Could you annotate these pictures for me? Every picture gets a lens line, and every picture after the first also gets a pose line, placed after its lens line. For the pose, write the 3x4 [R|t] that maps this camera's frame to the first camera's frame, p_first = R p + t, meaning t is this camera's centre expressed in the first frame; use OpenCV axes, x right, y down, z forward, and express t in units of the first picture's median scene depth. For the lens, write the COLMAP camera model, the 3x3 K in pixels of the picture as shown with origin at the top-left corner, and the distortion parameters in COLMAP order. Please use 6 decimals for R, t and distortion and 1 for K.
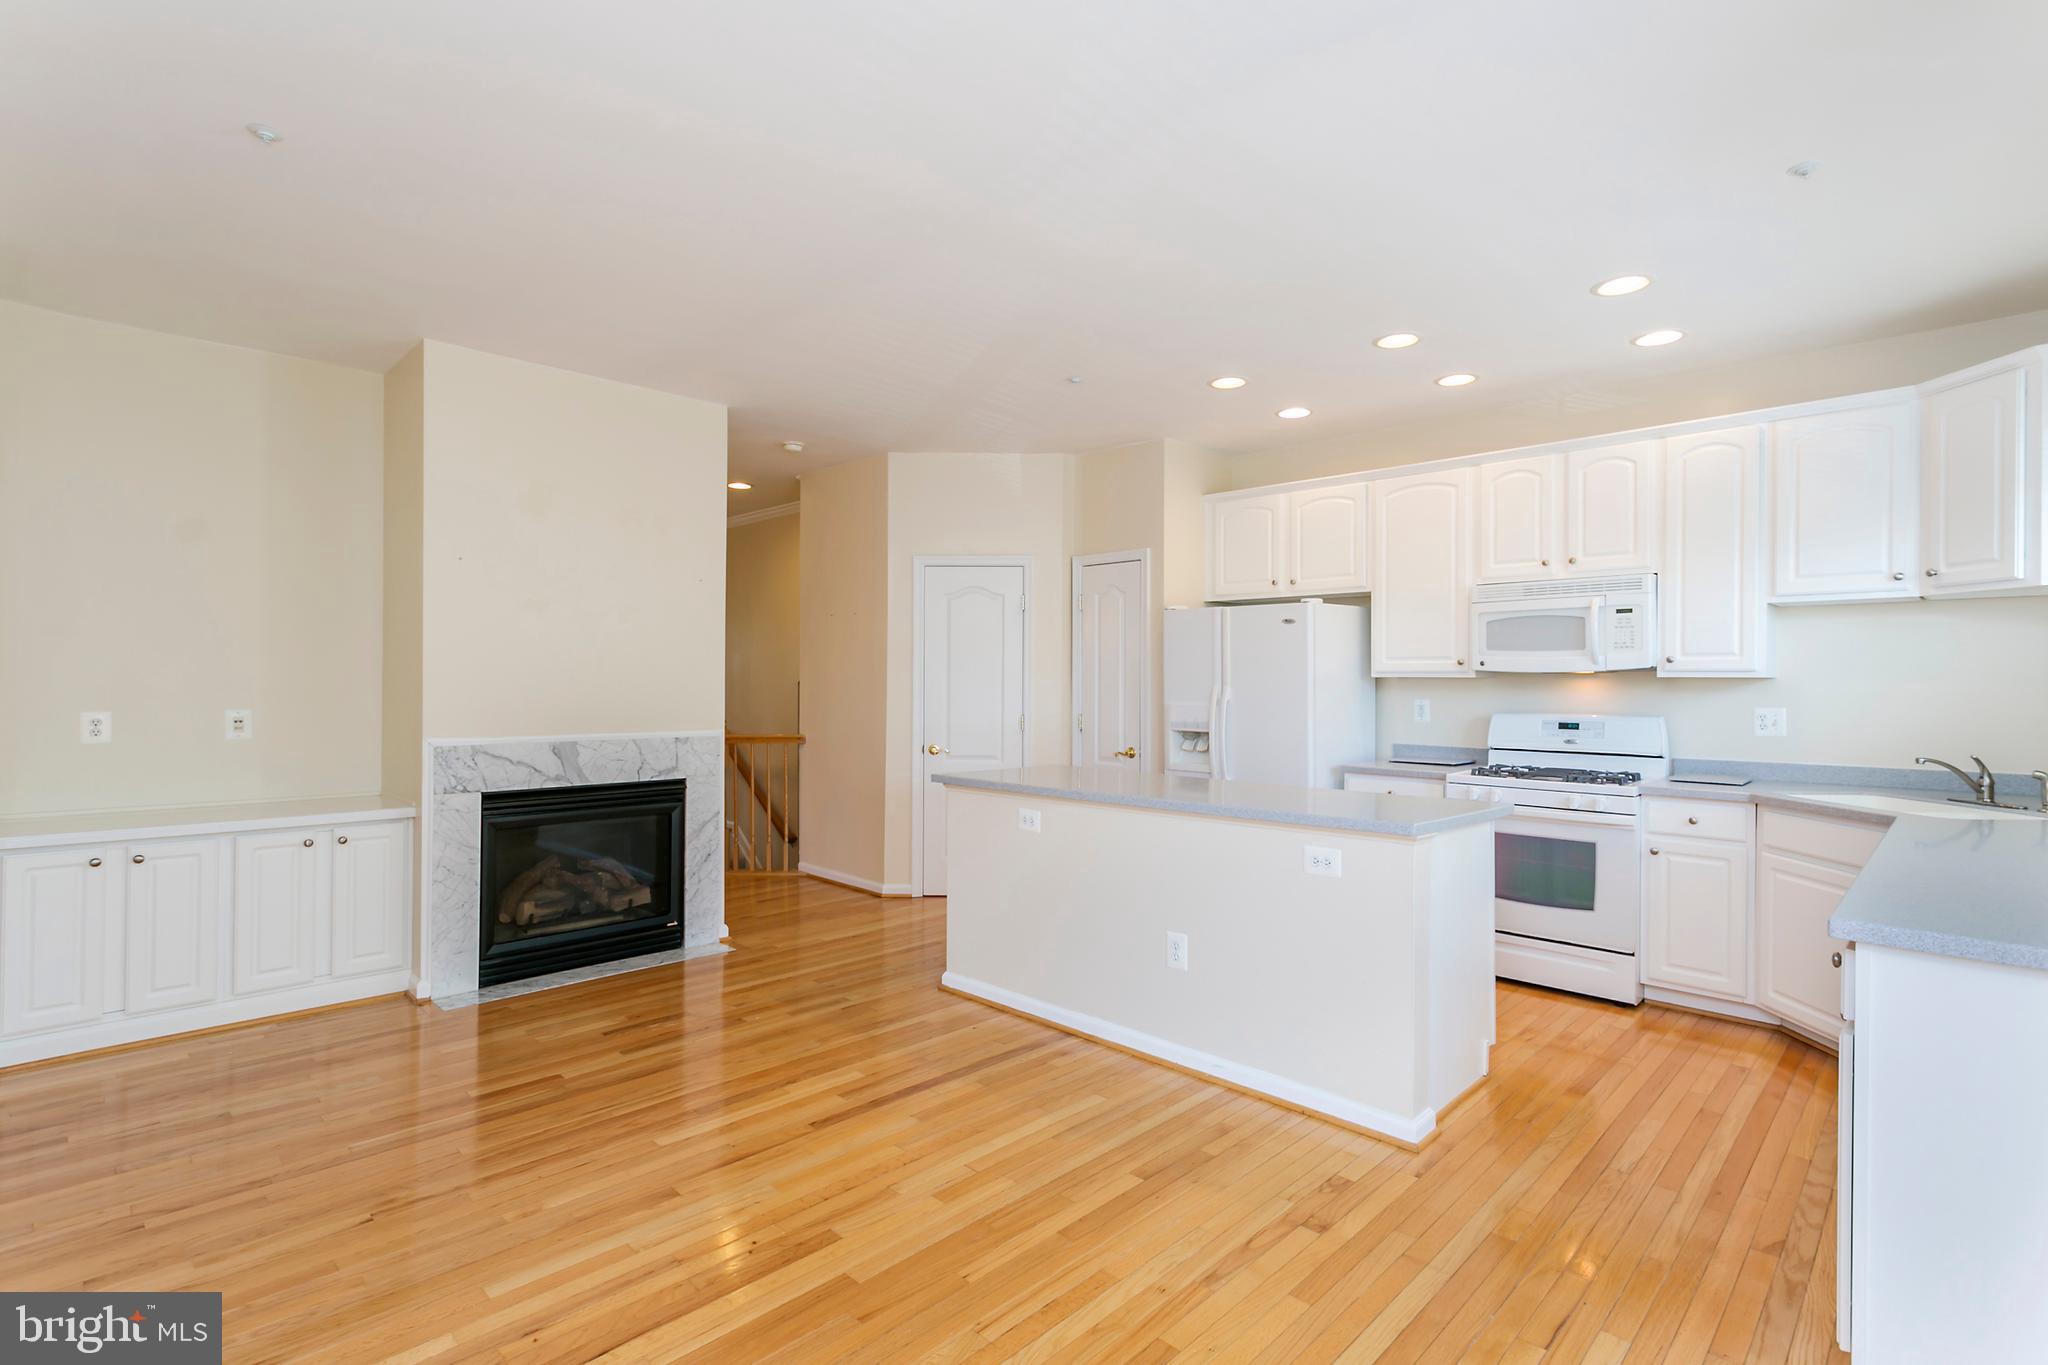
lens RADIAL K [[983.8, 0, 1024.9], [0, 983.8, 681.7], [0, 0, 1]] dist [0.004724, 0.001197]
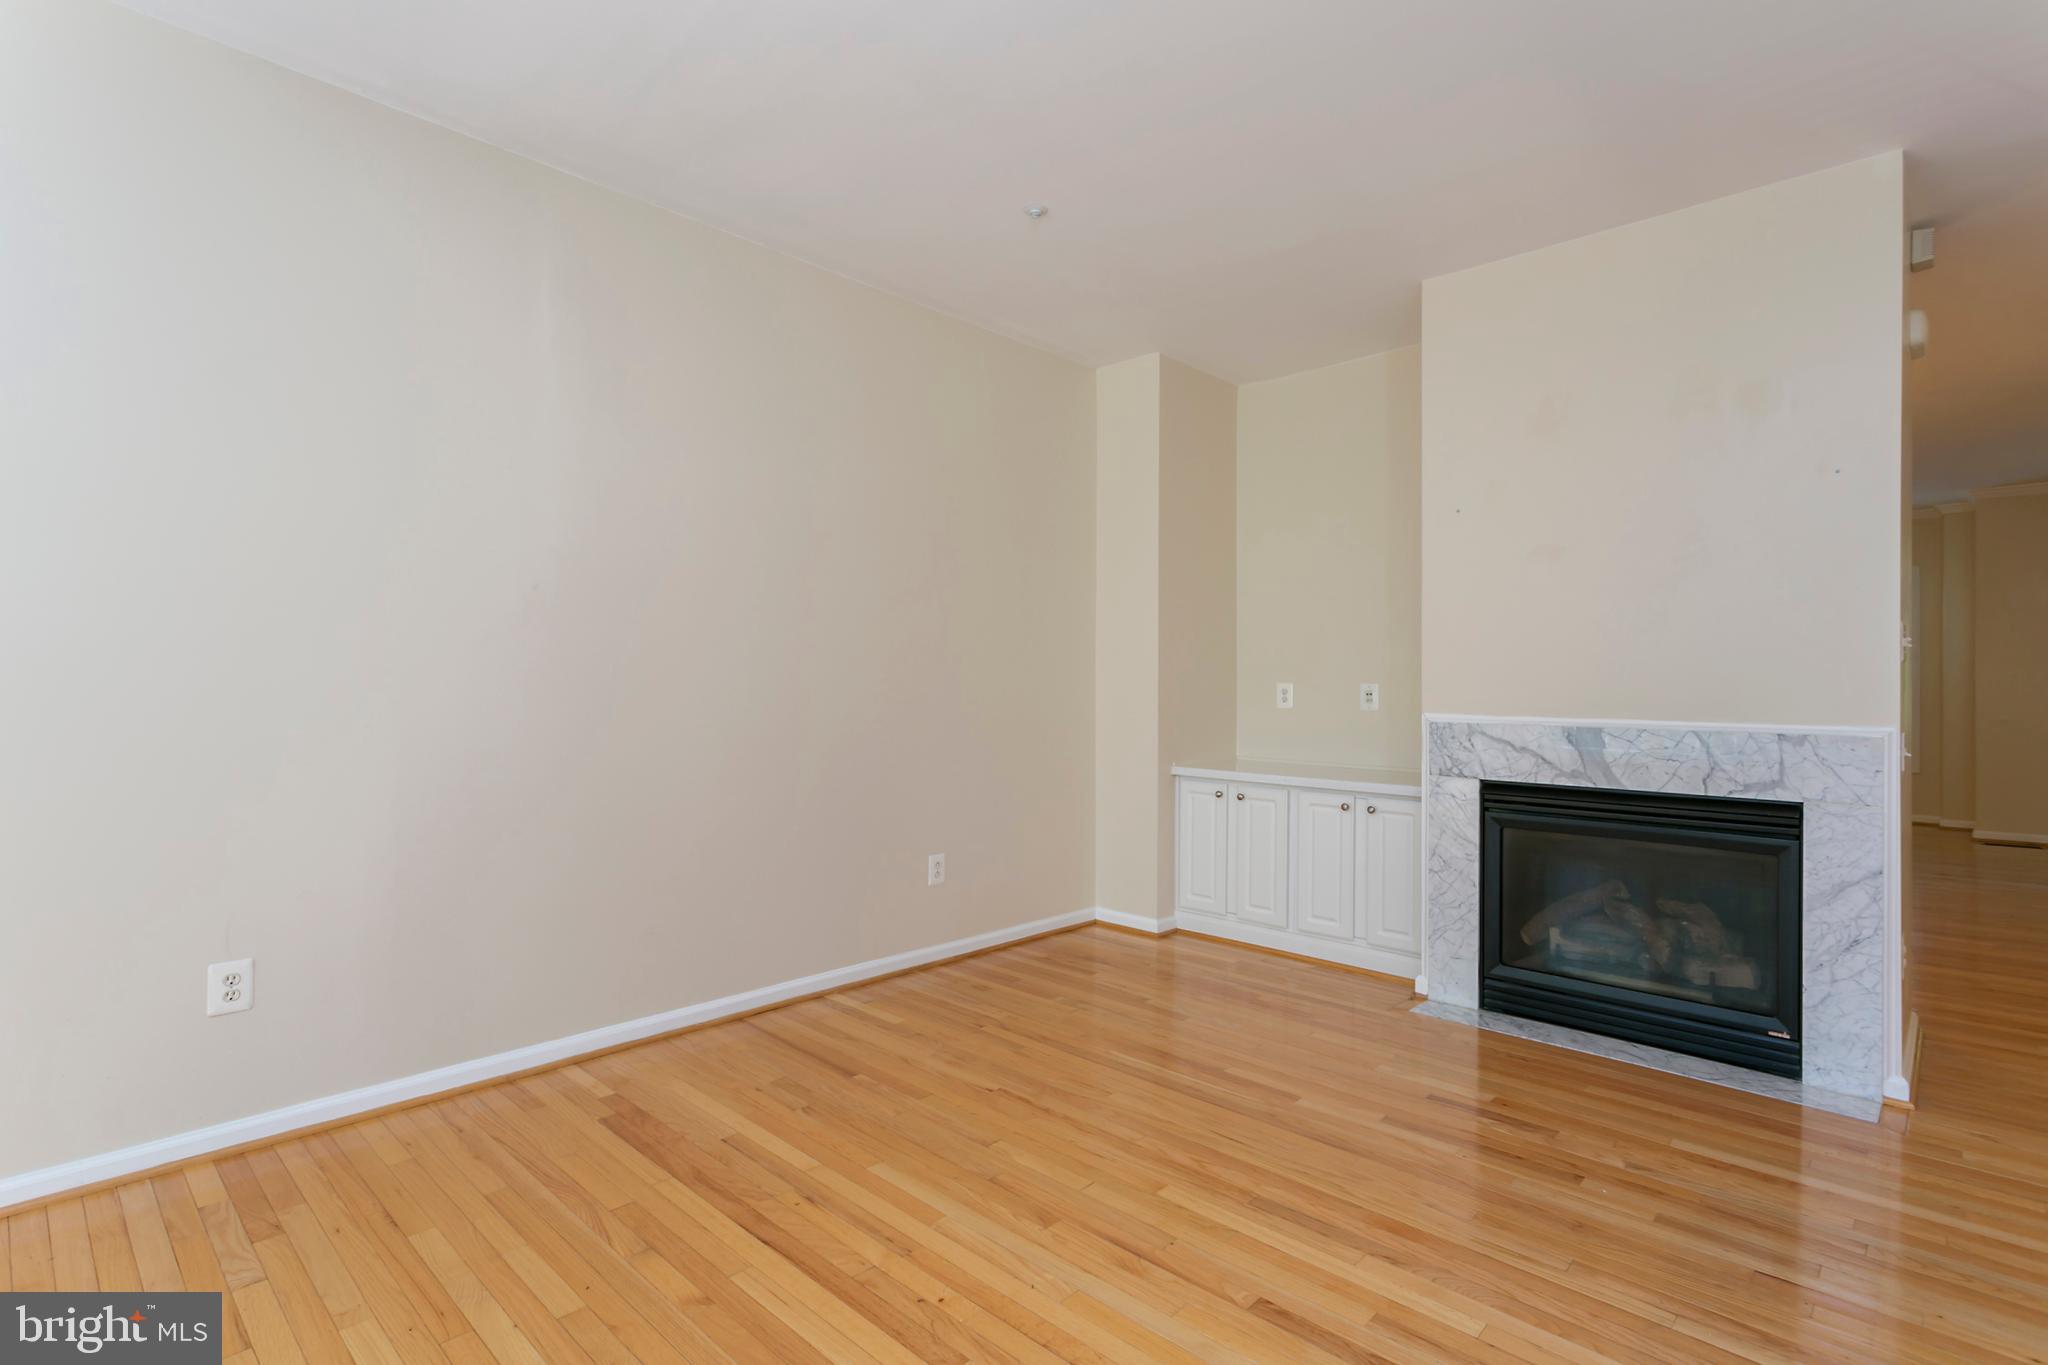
lens RADIAL K [[983.8, 0, 1005.7], [0, 983.8, 681.3], [0, 0, 1]] dist [0.004724, 0.001197]
pose [[0.005894, -0.007374, -0.999955, 0.301594], [-0.008010, 0.999940, -0.007421, 0.036969], [0.999951, 0.008054, 0.005835, 0.583806]]
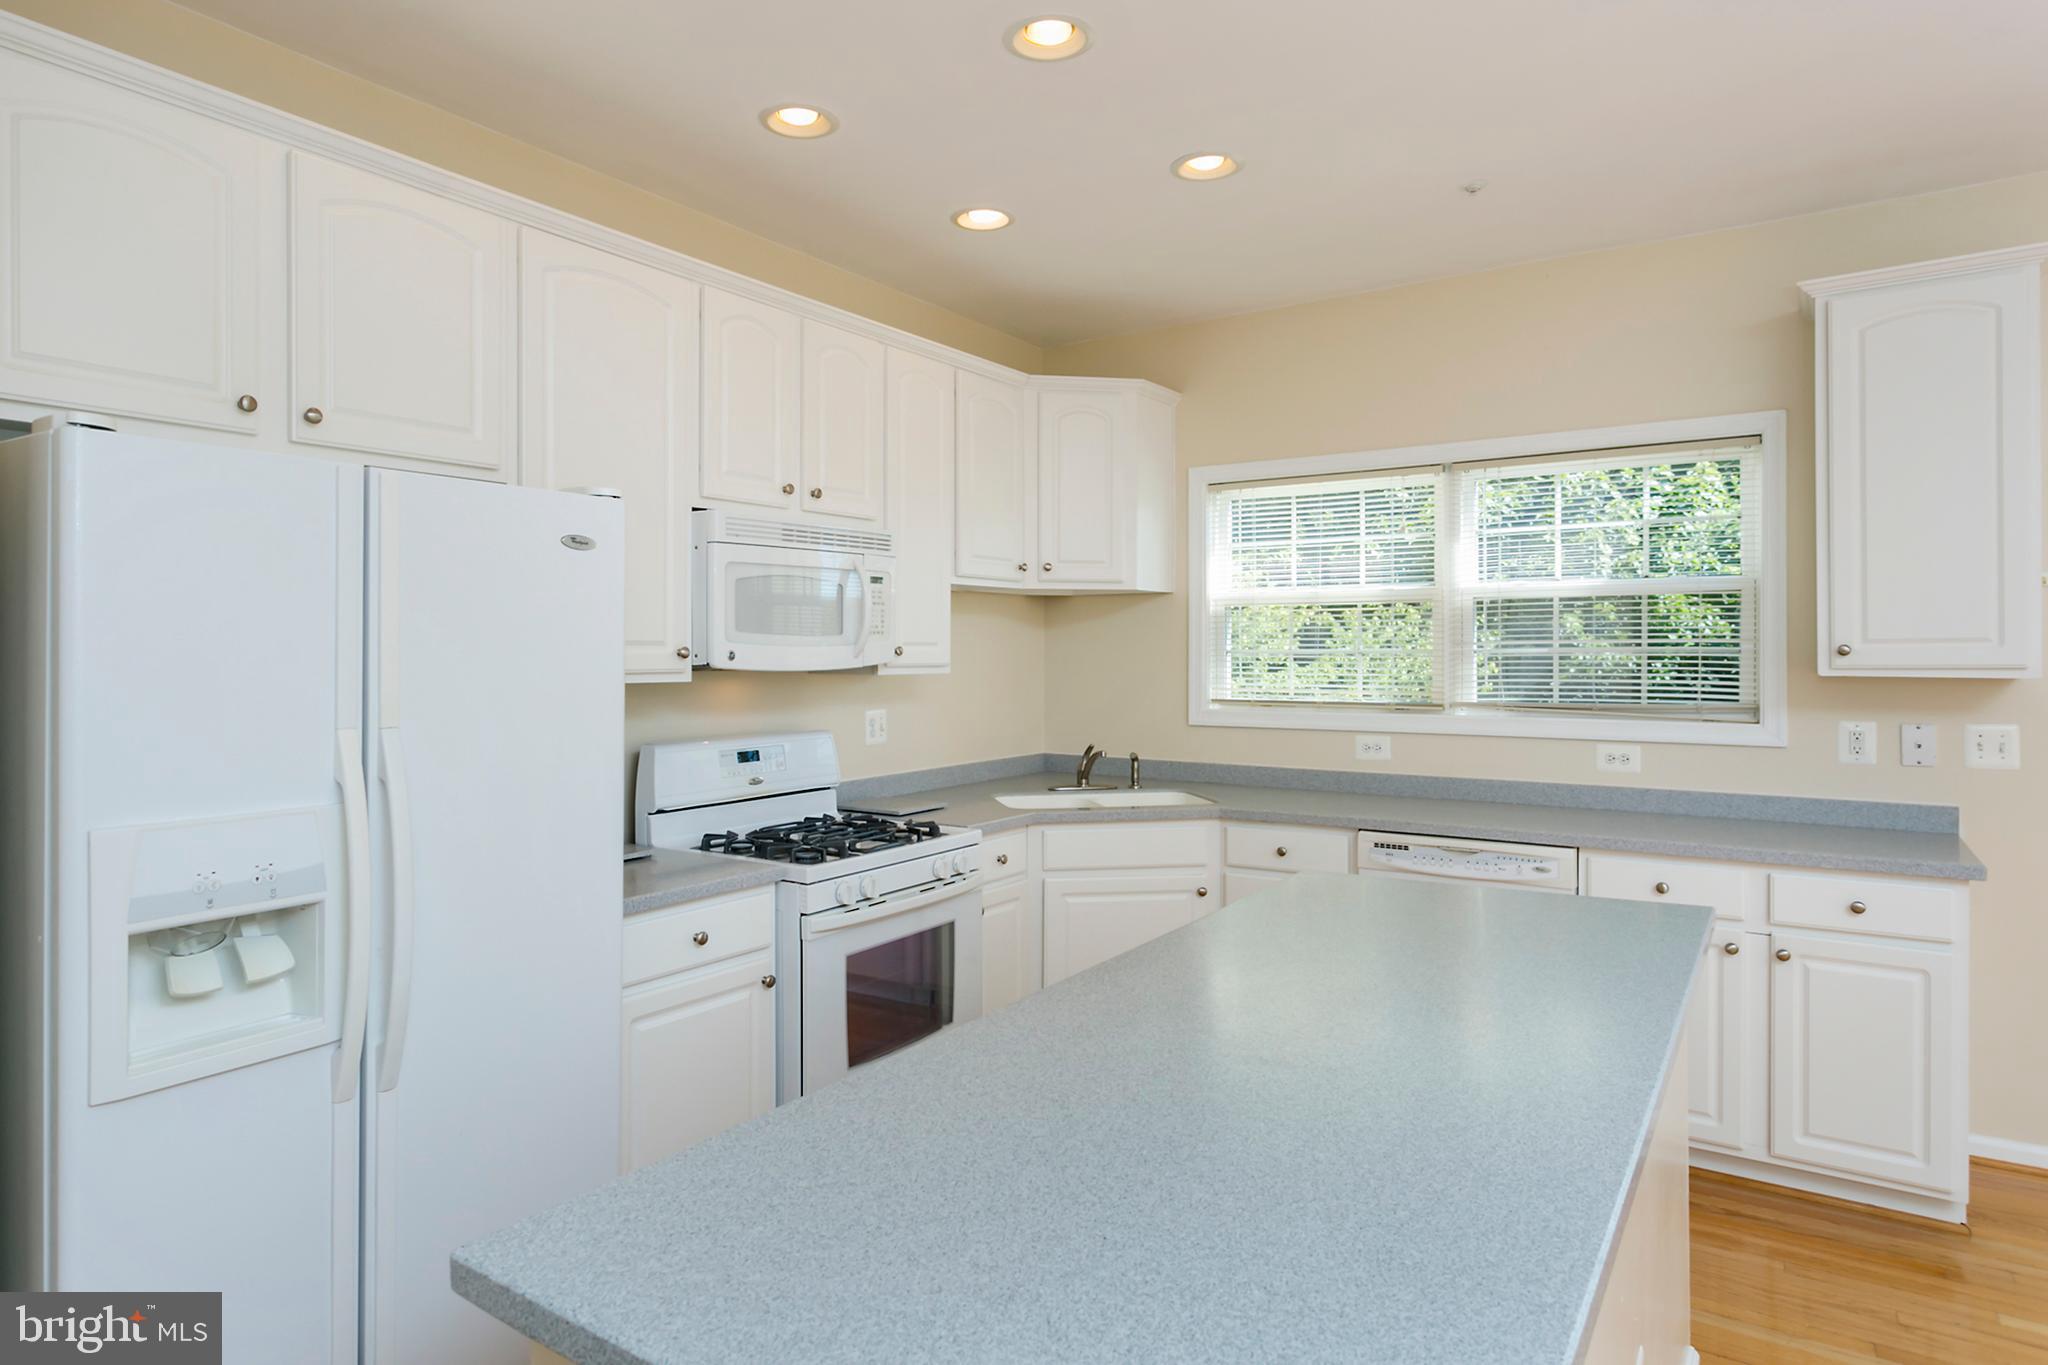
lens RADIAL K [[1165.4, 0, 1009.6], [0, 1165.4, 666.2], [0, 0, 1]] dist [0.018457, 0.000545]
pose [[-0.175848, -0.016932, 0.984272, -0.217828], [0.005840, 0.999817, 0.018242, -0.026687], [-0.984400, 0.008956, -0.175716, 1.085369]]
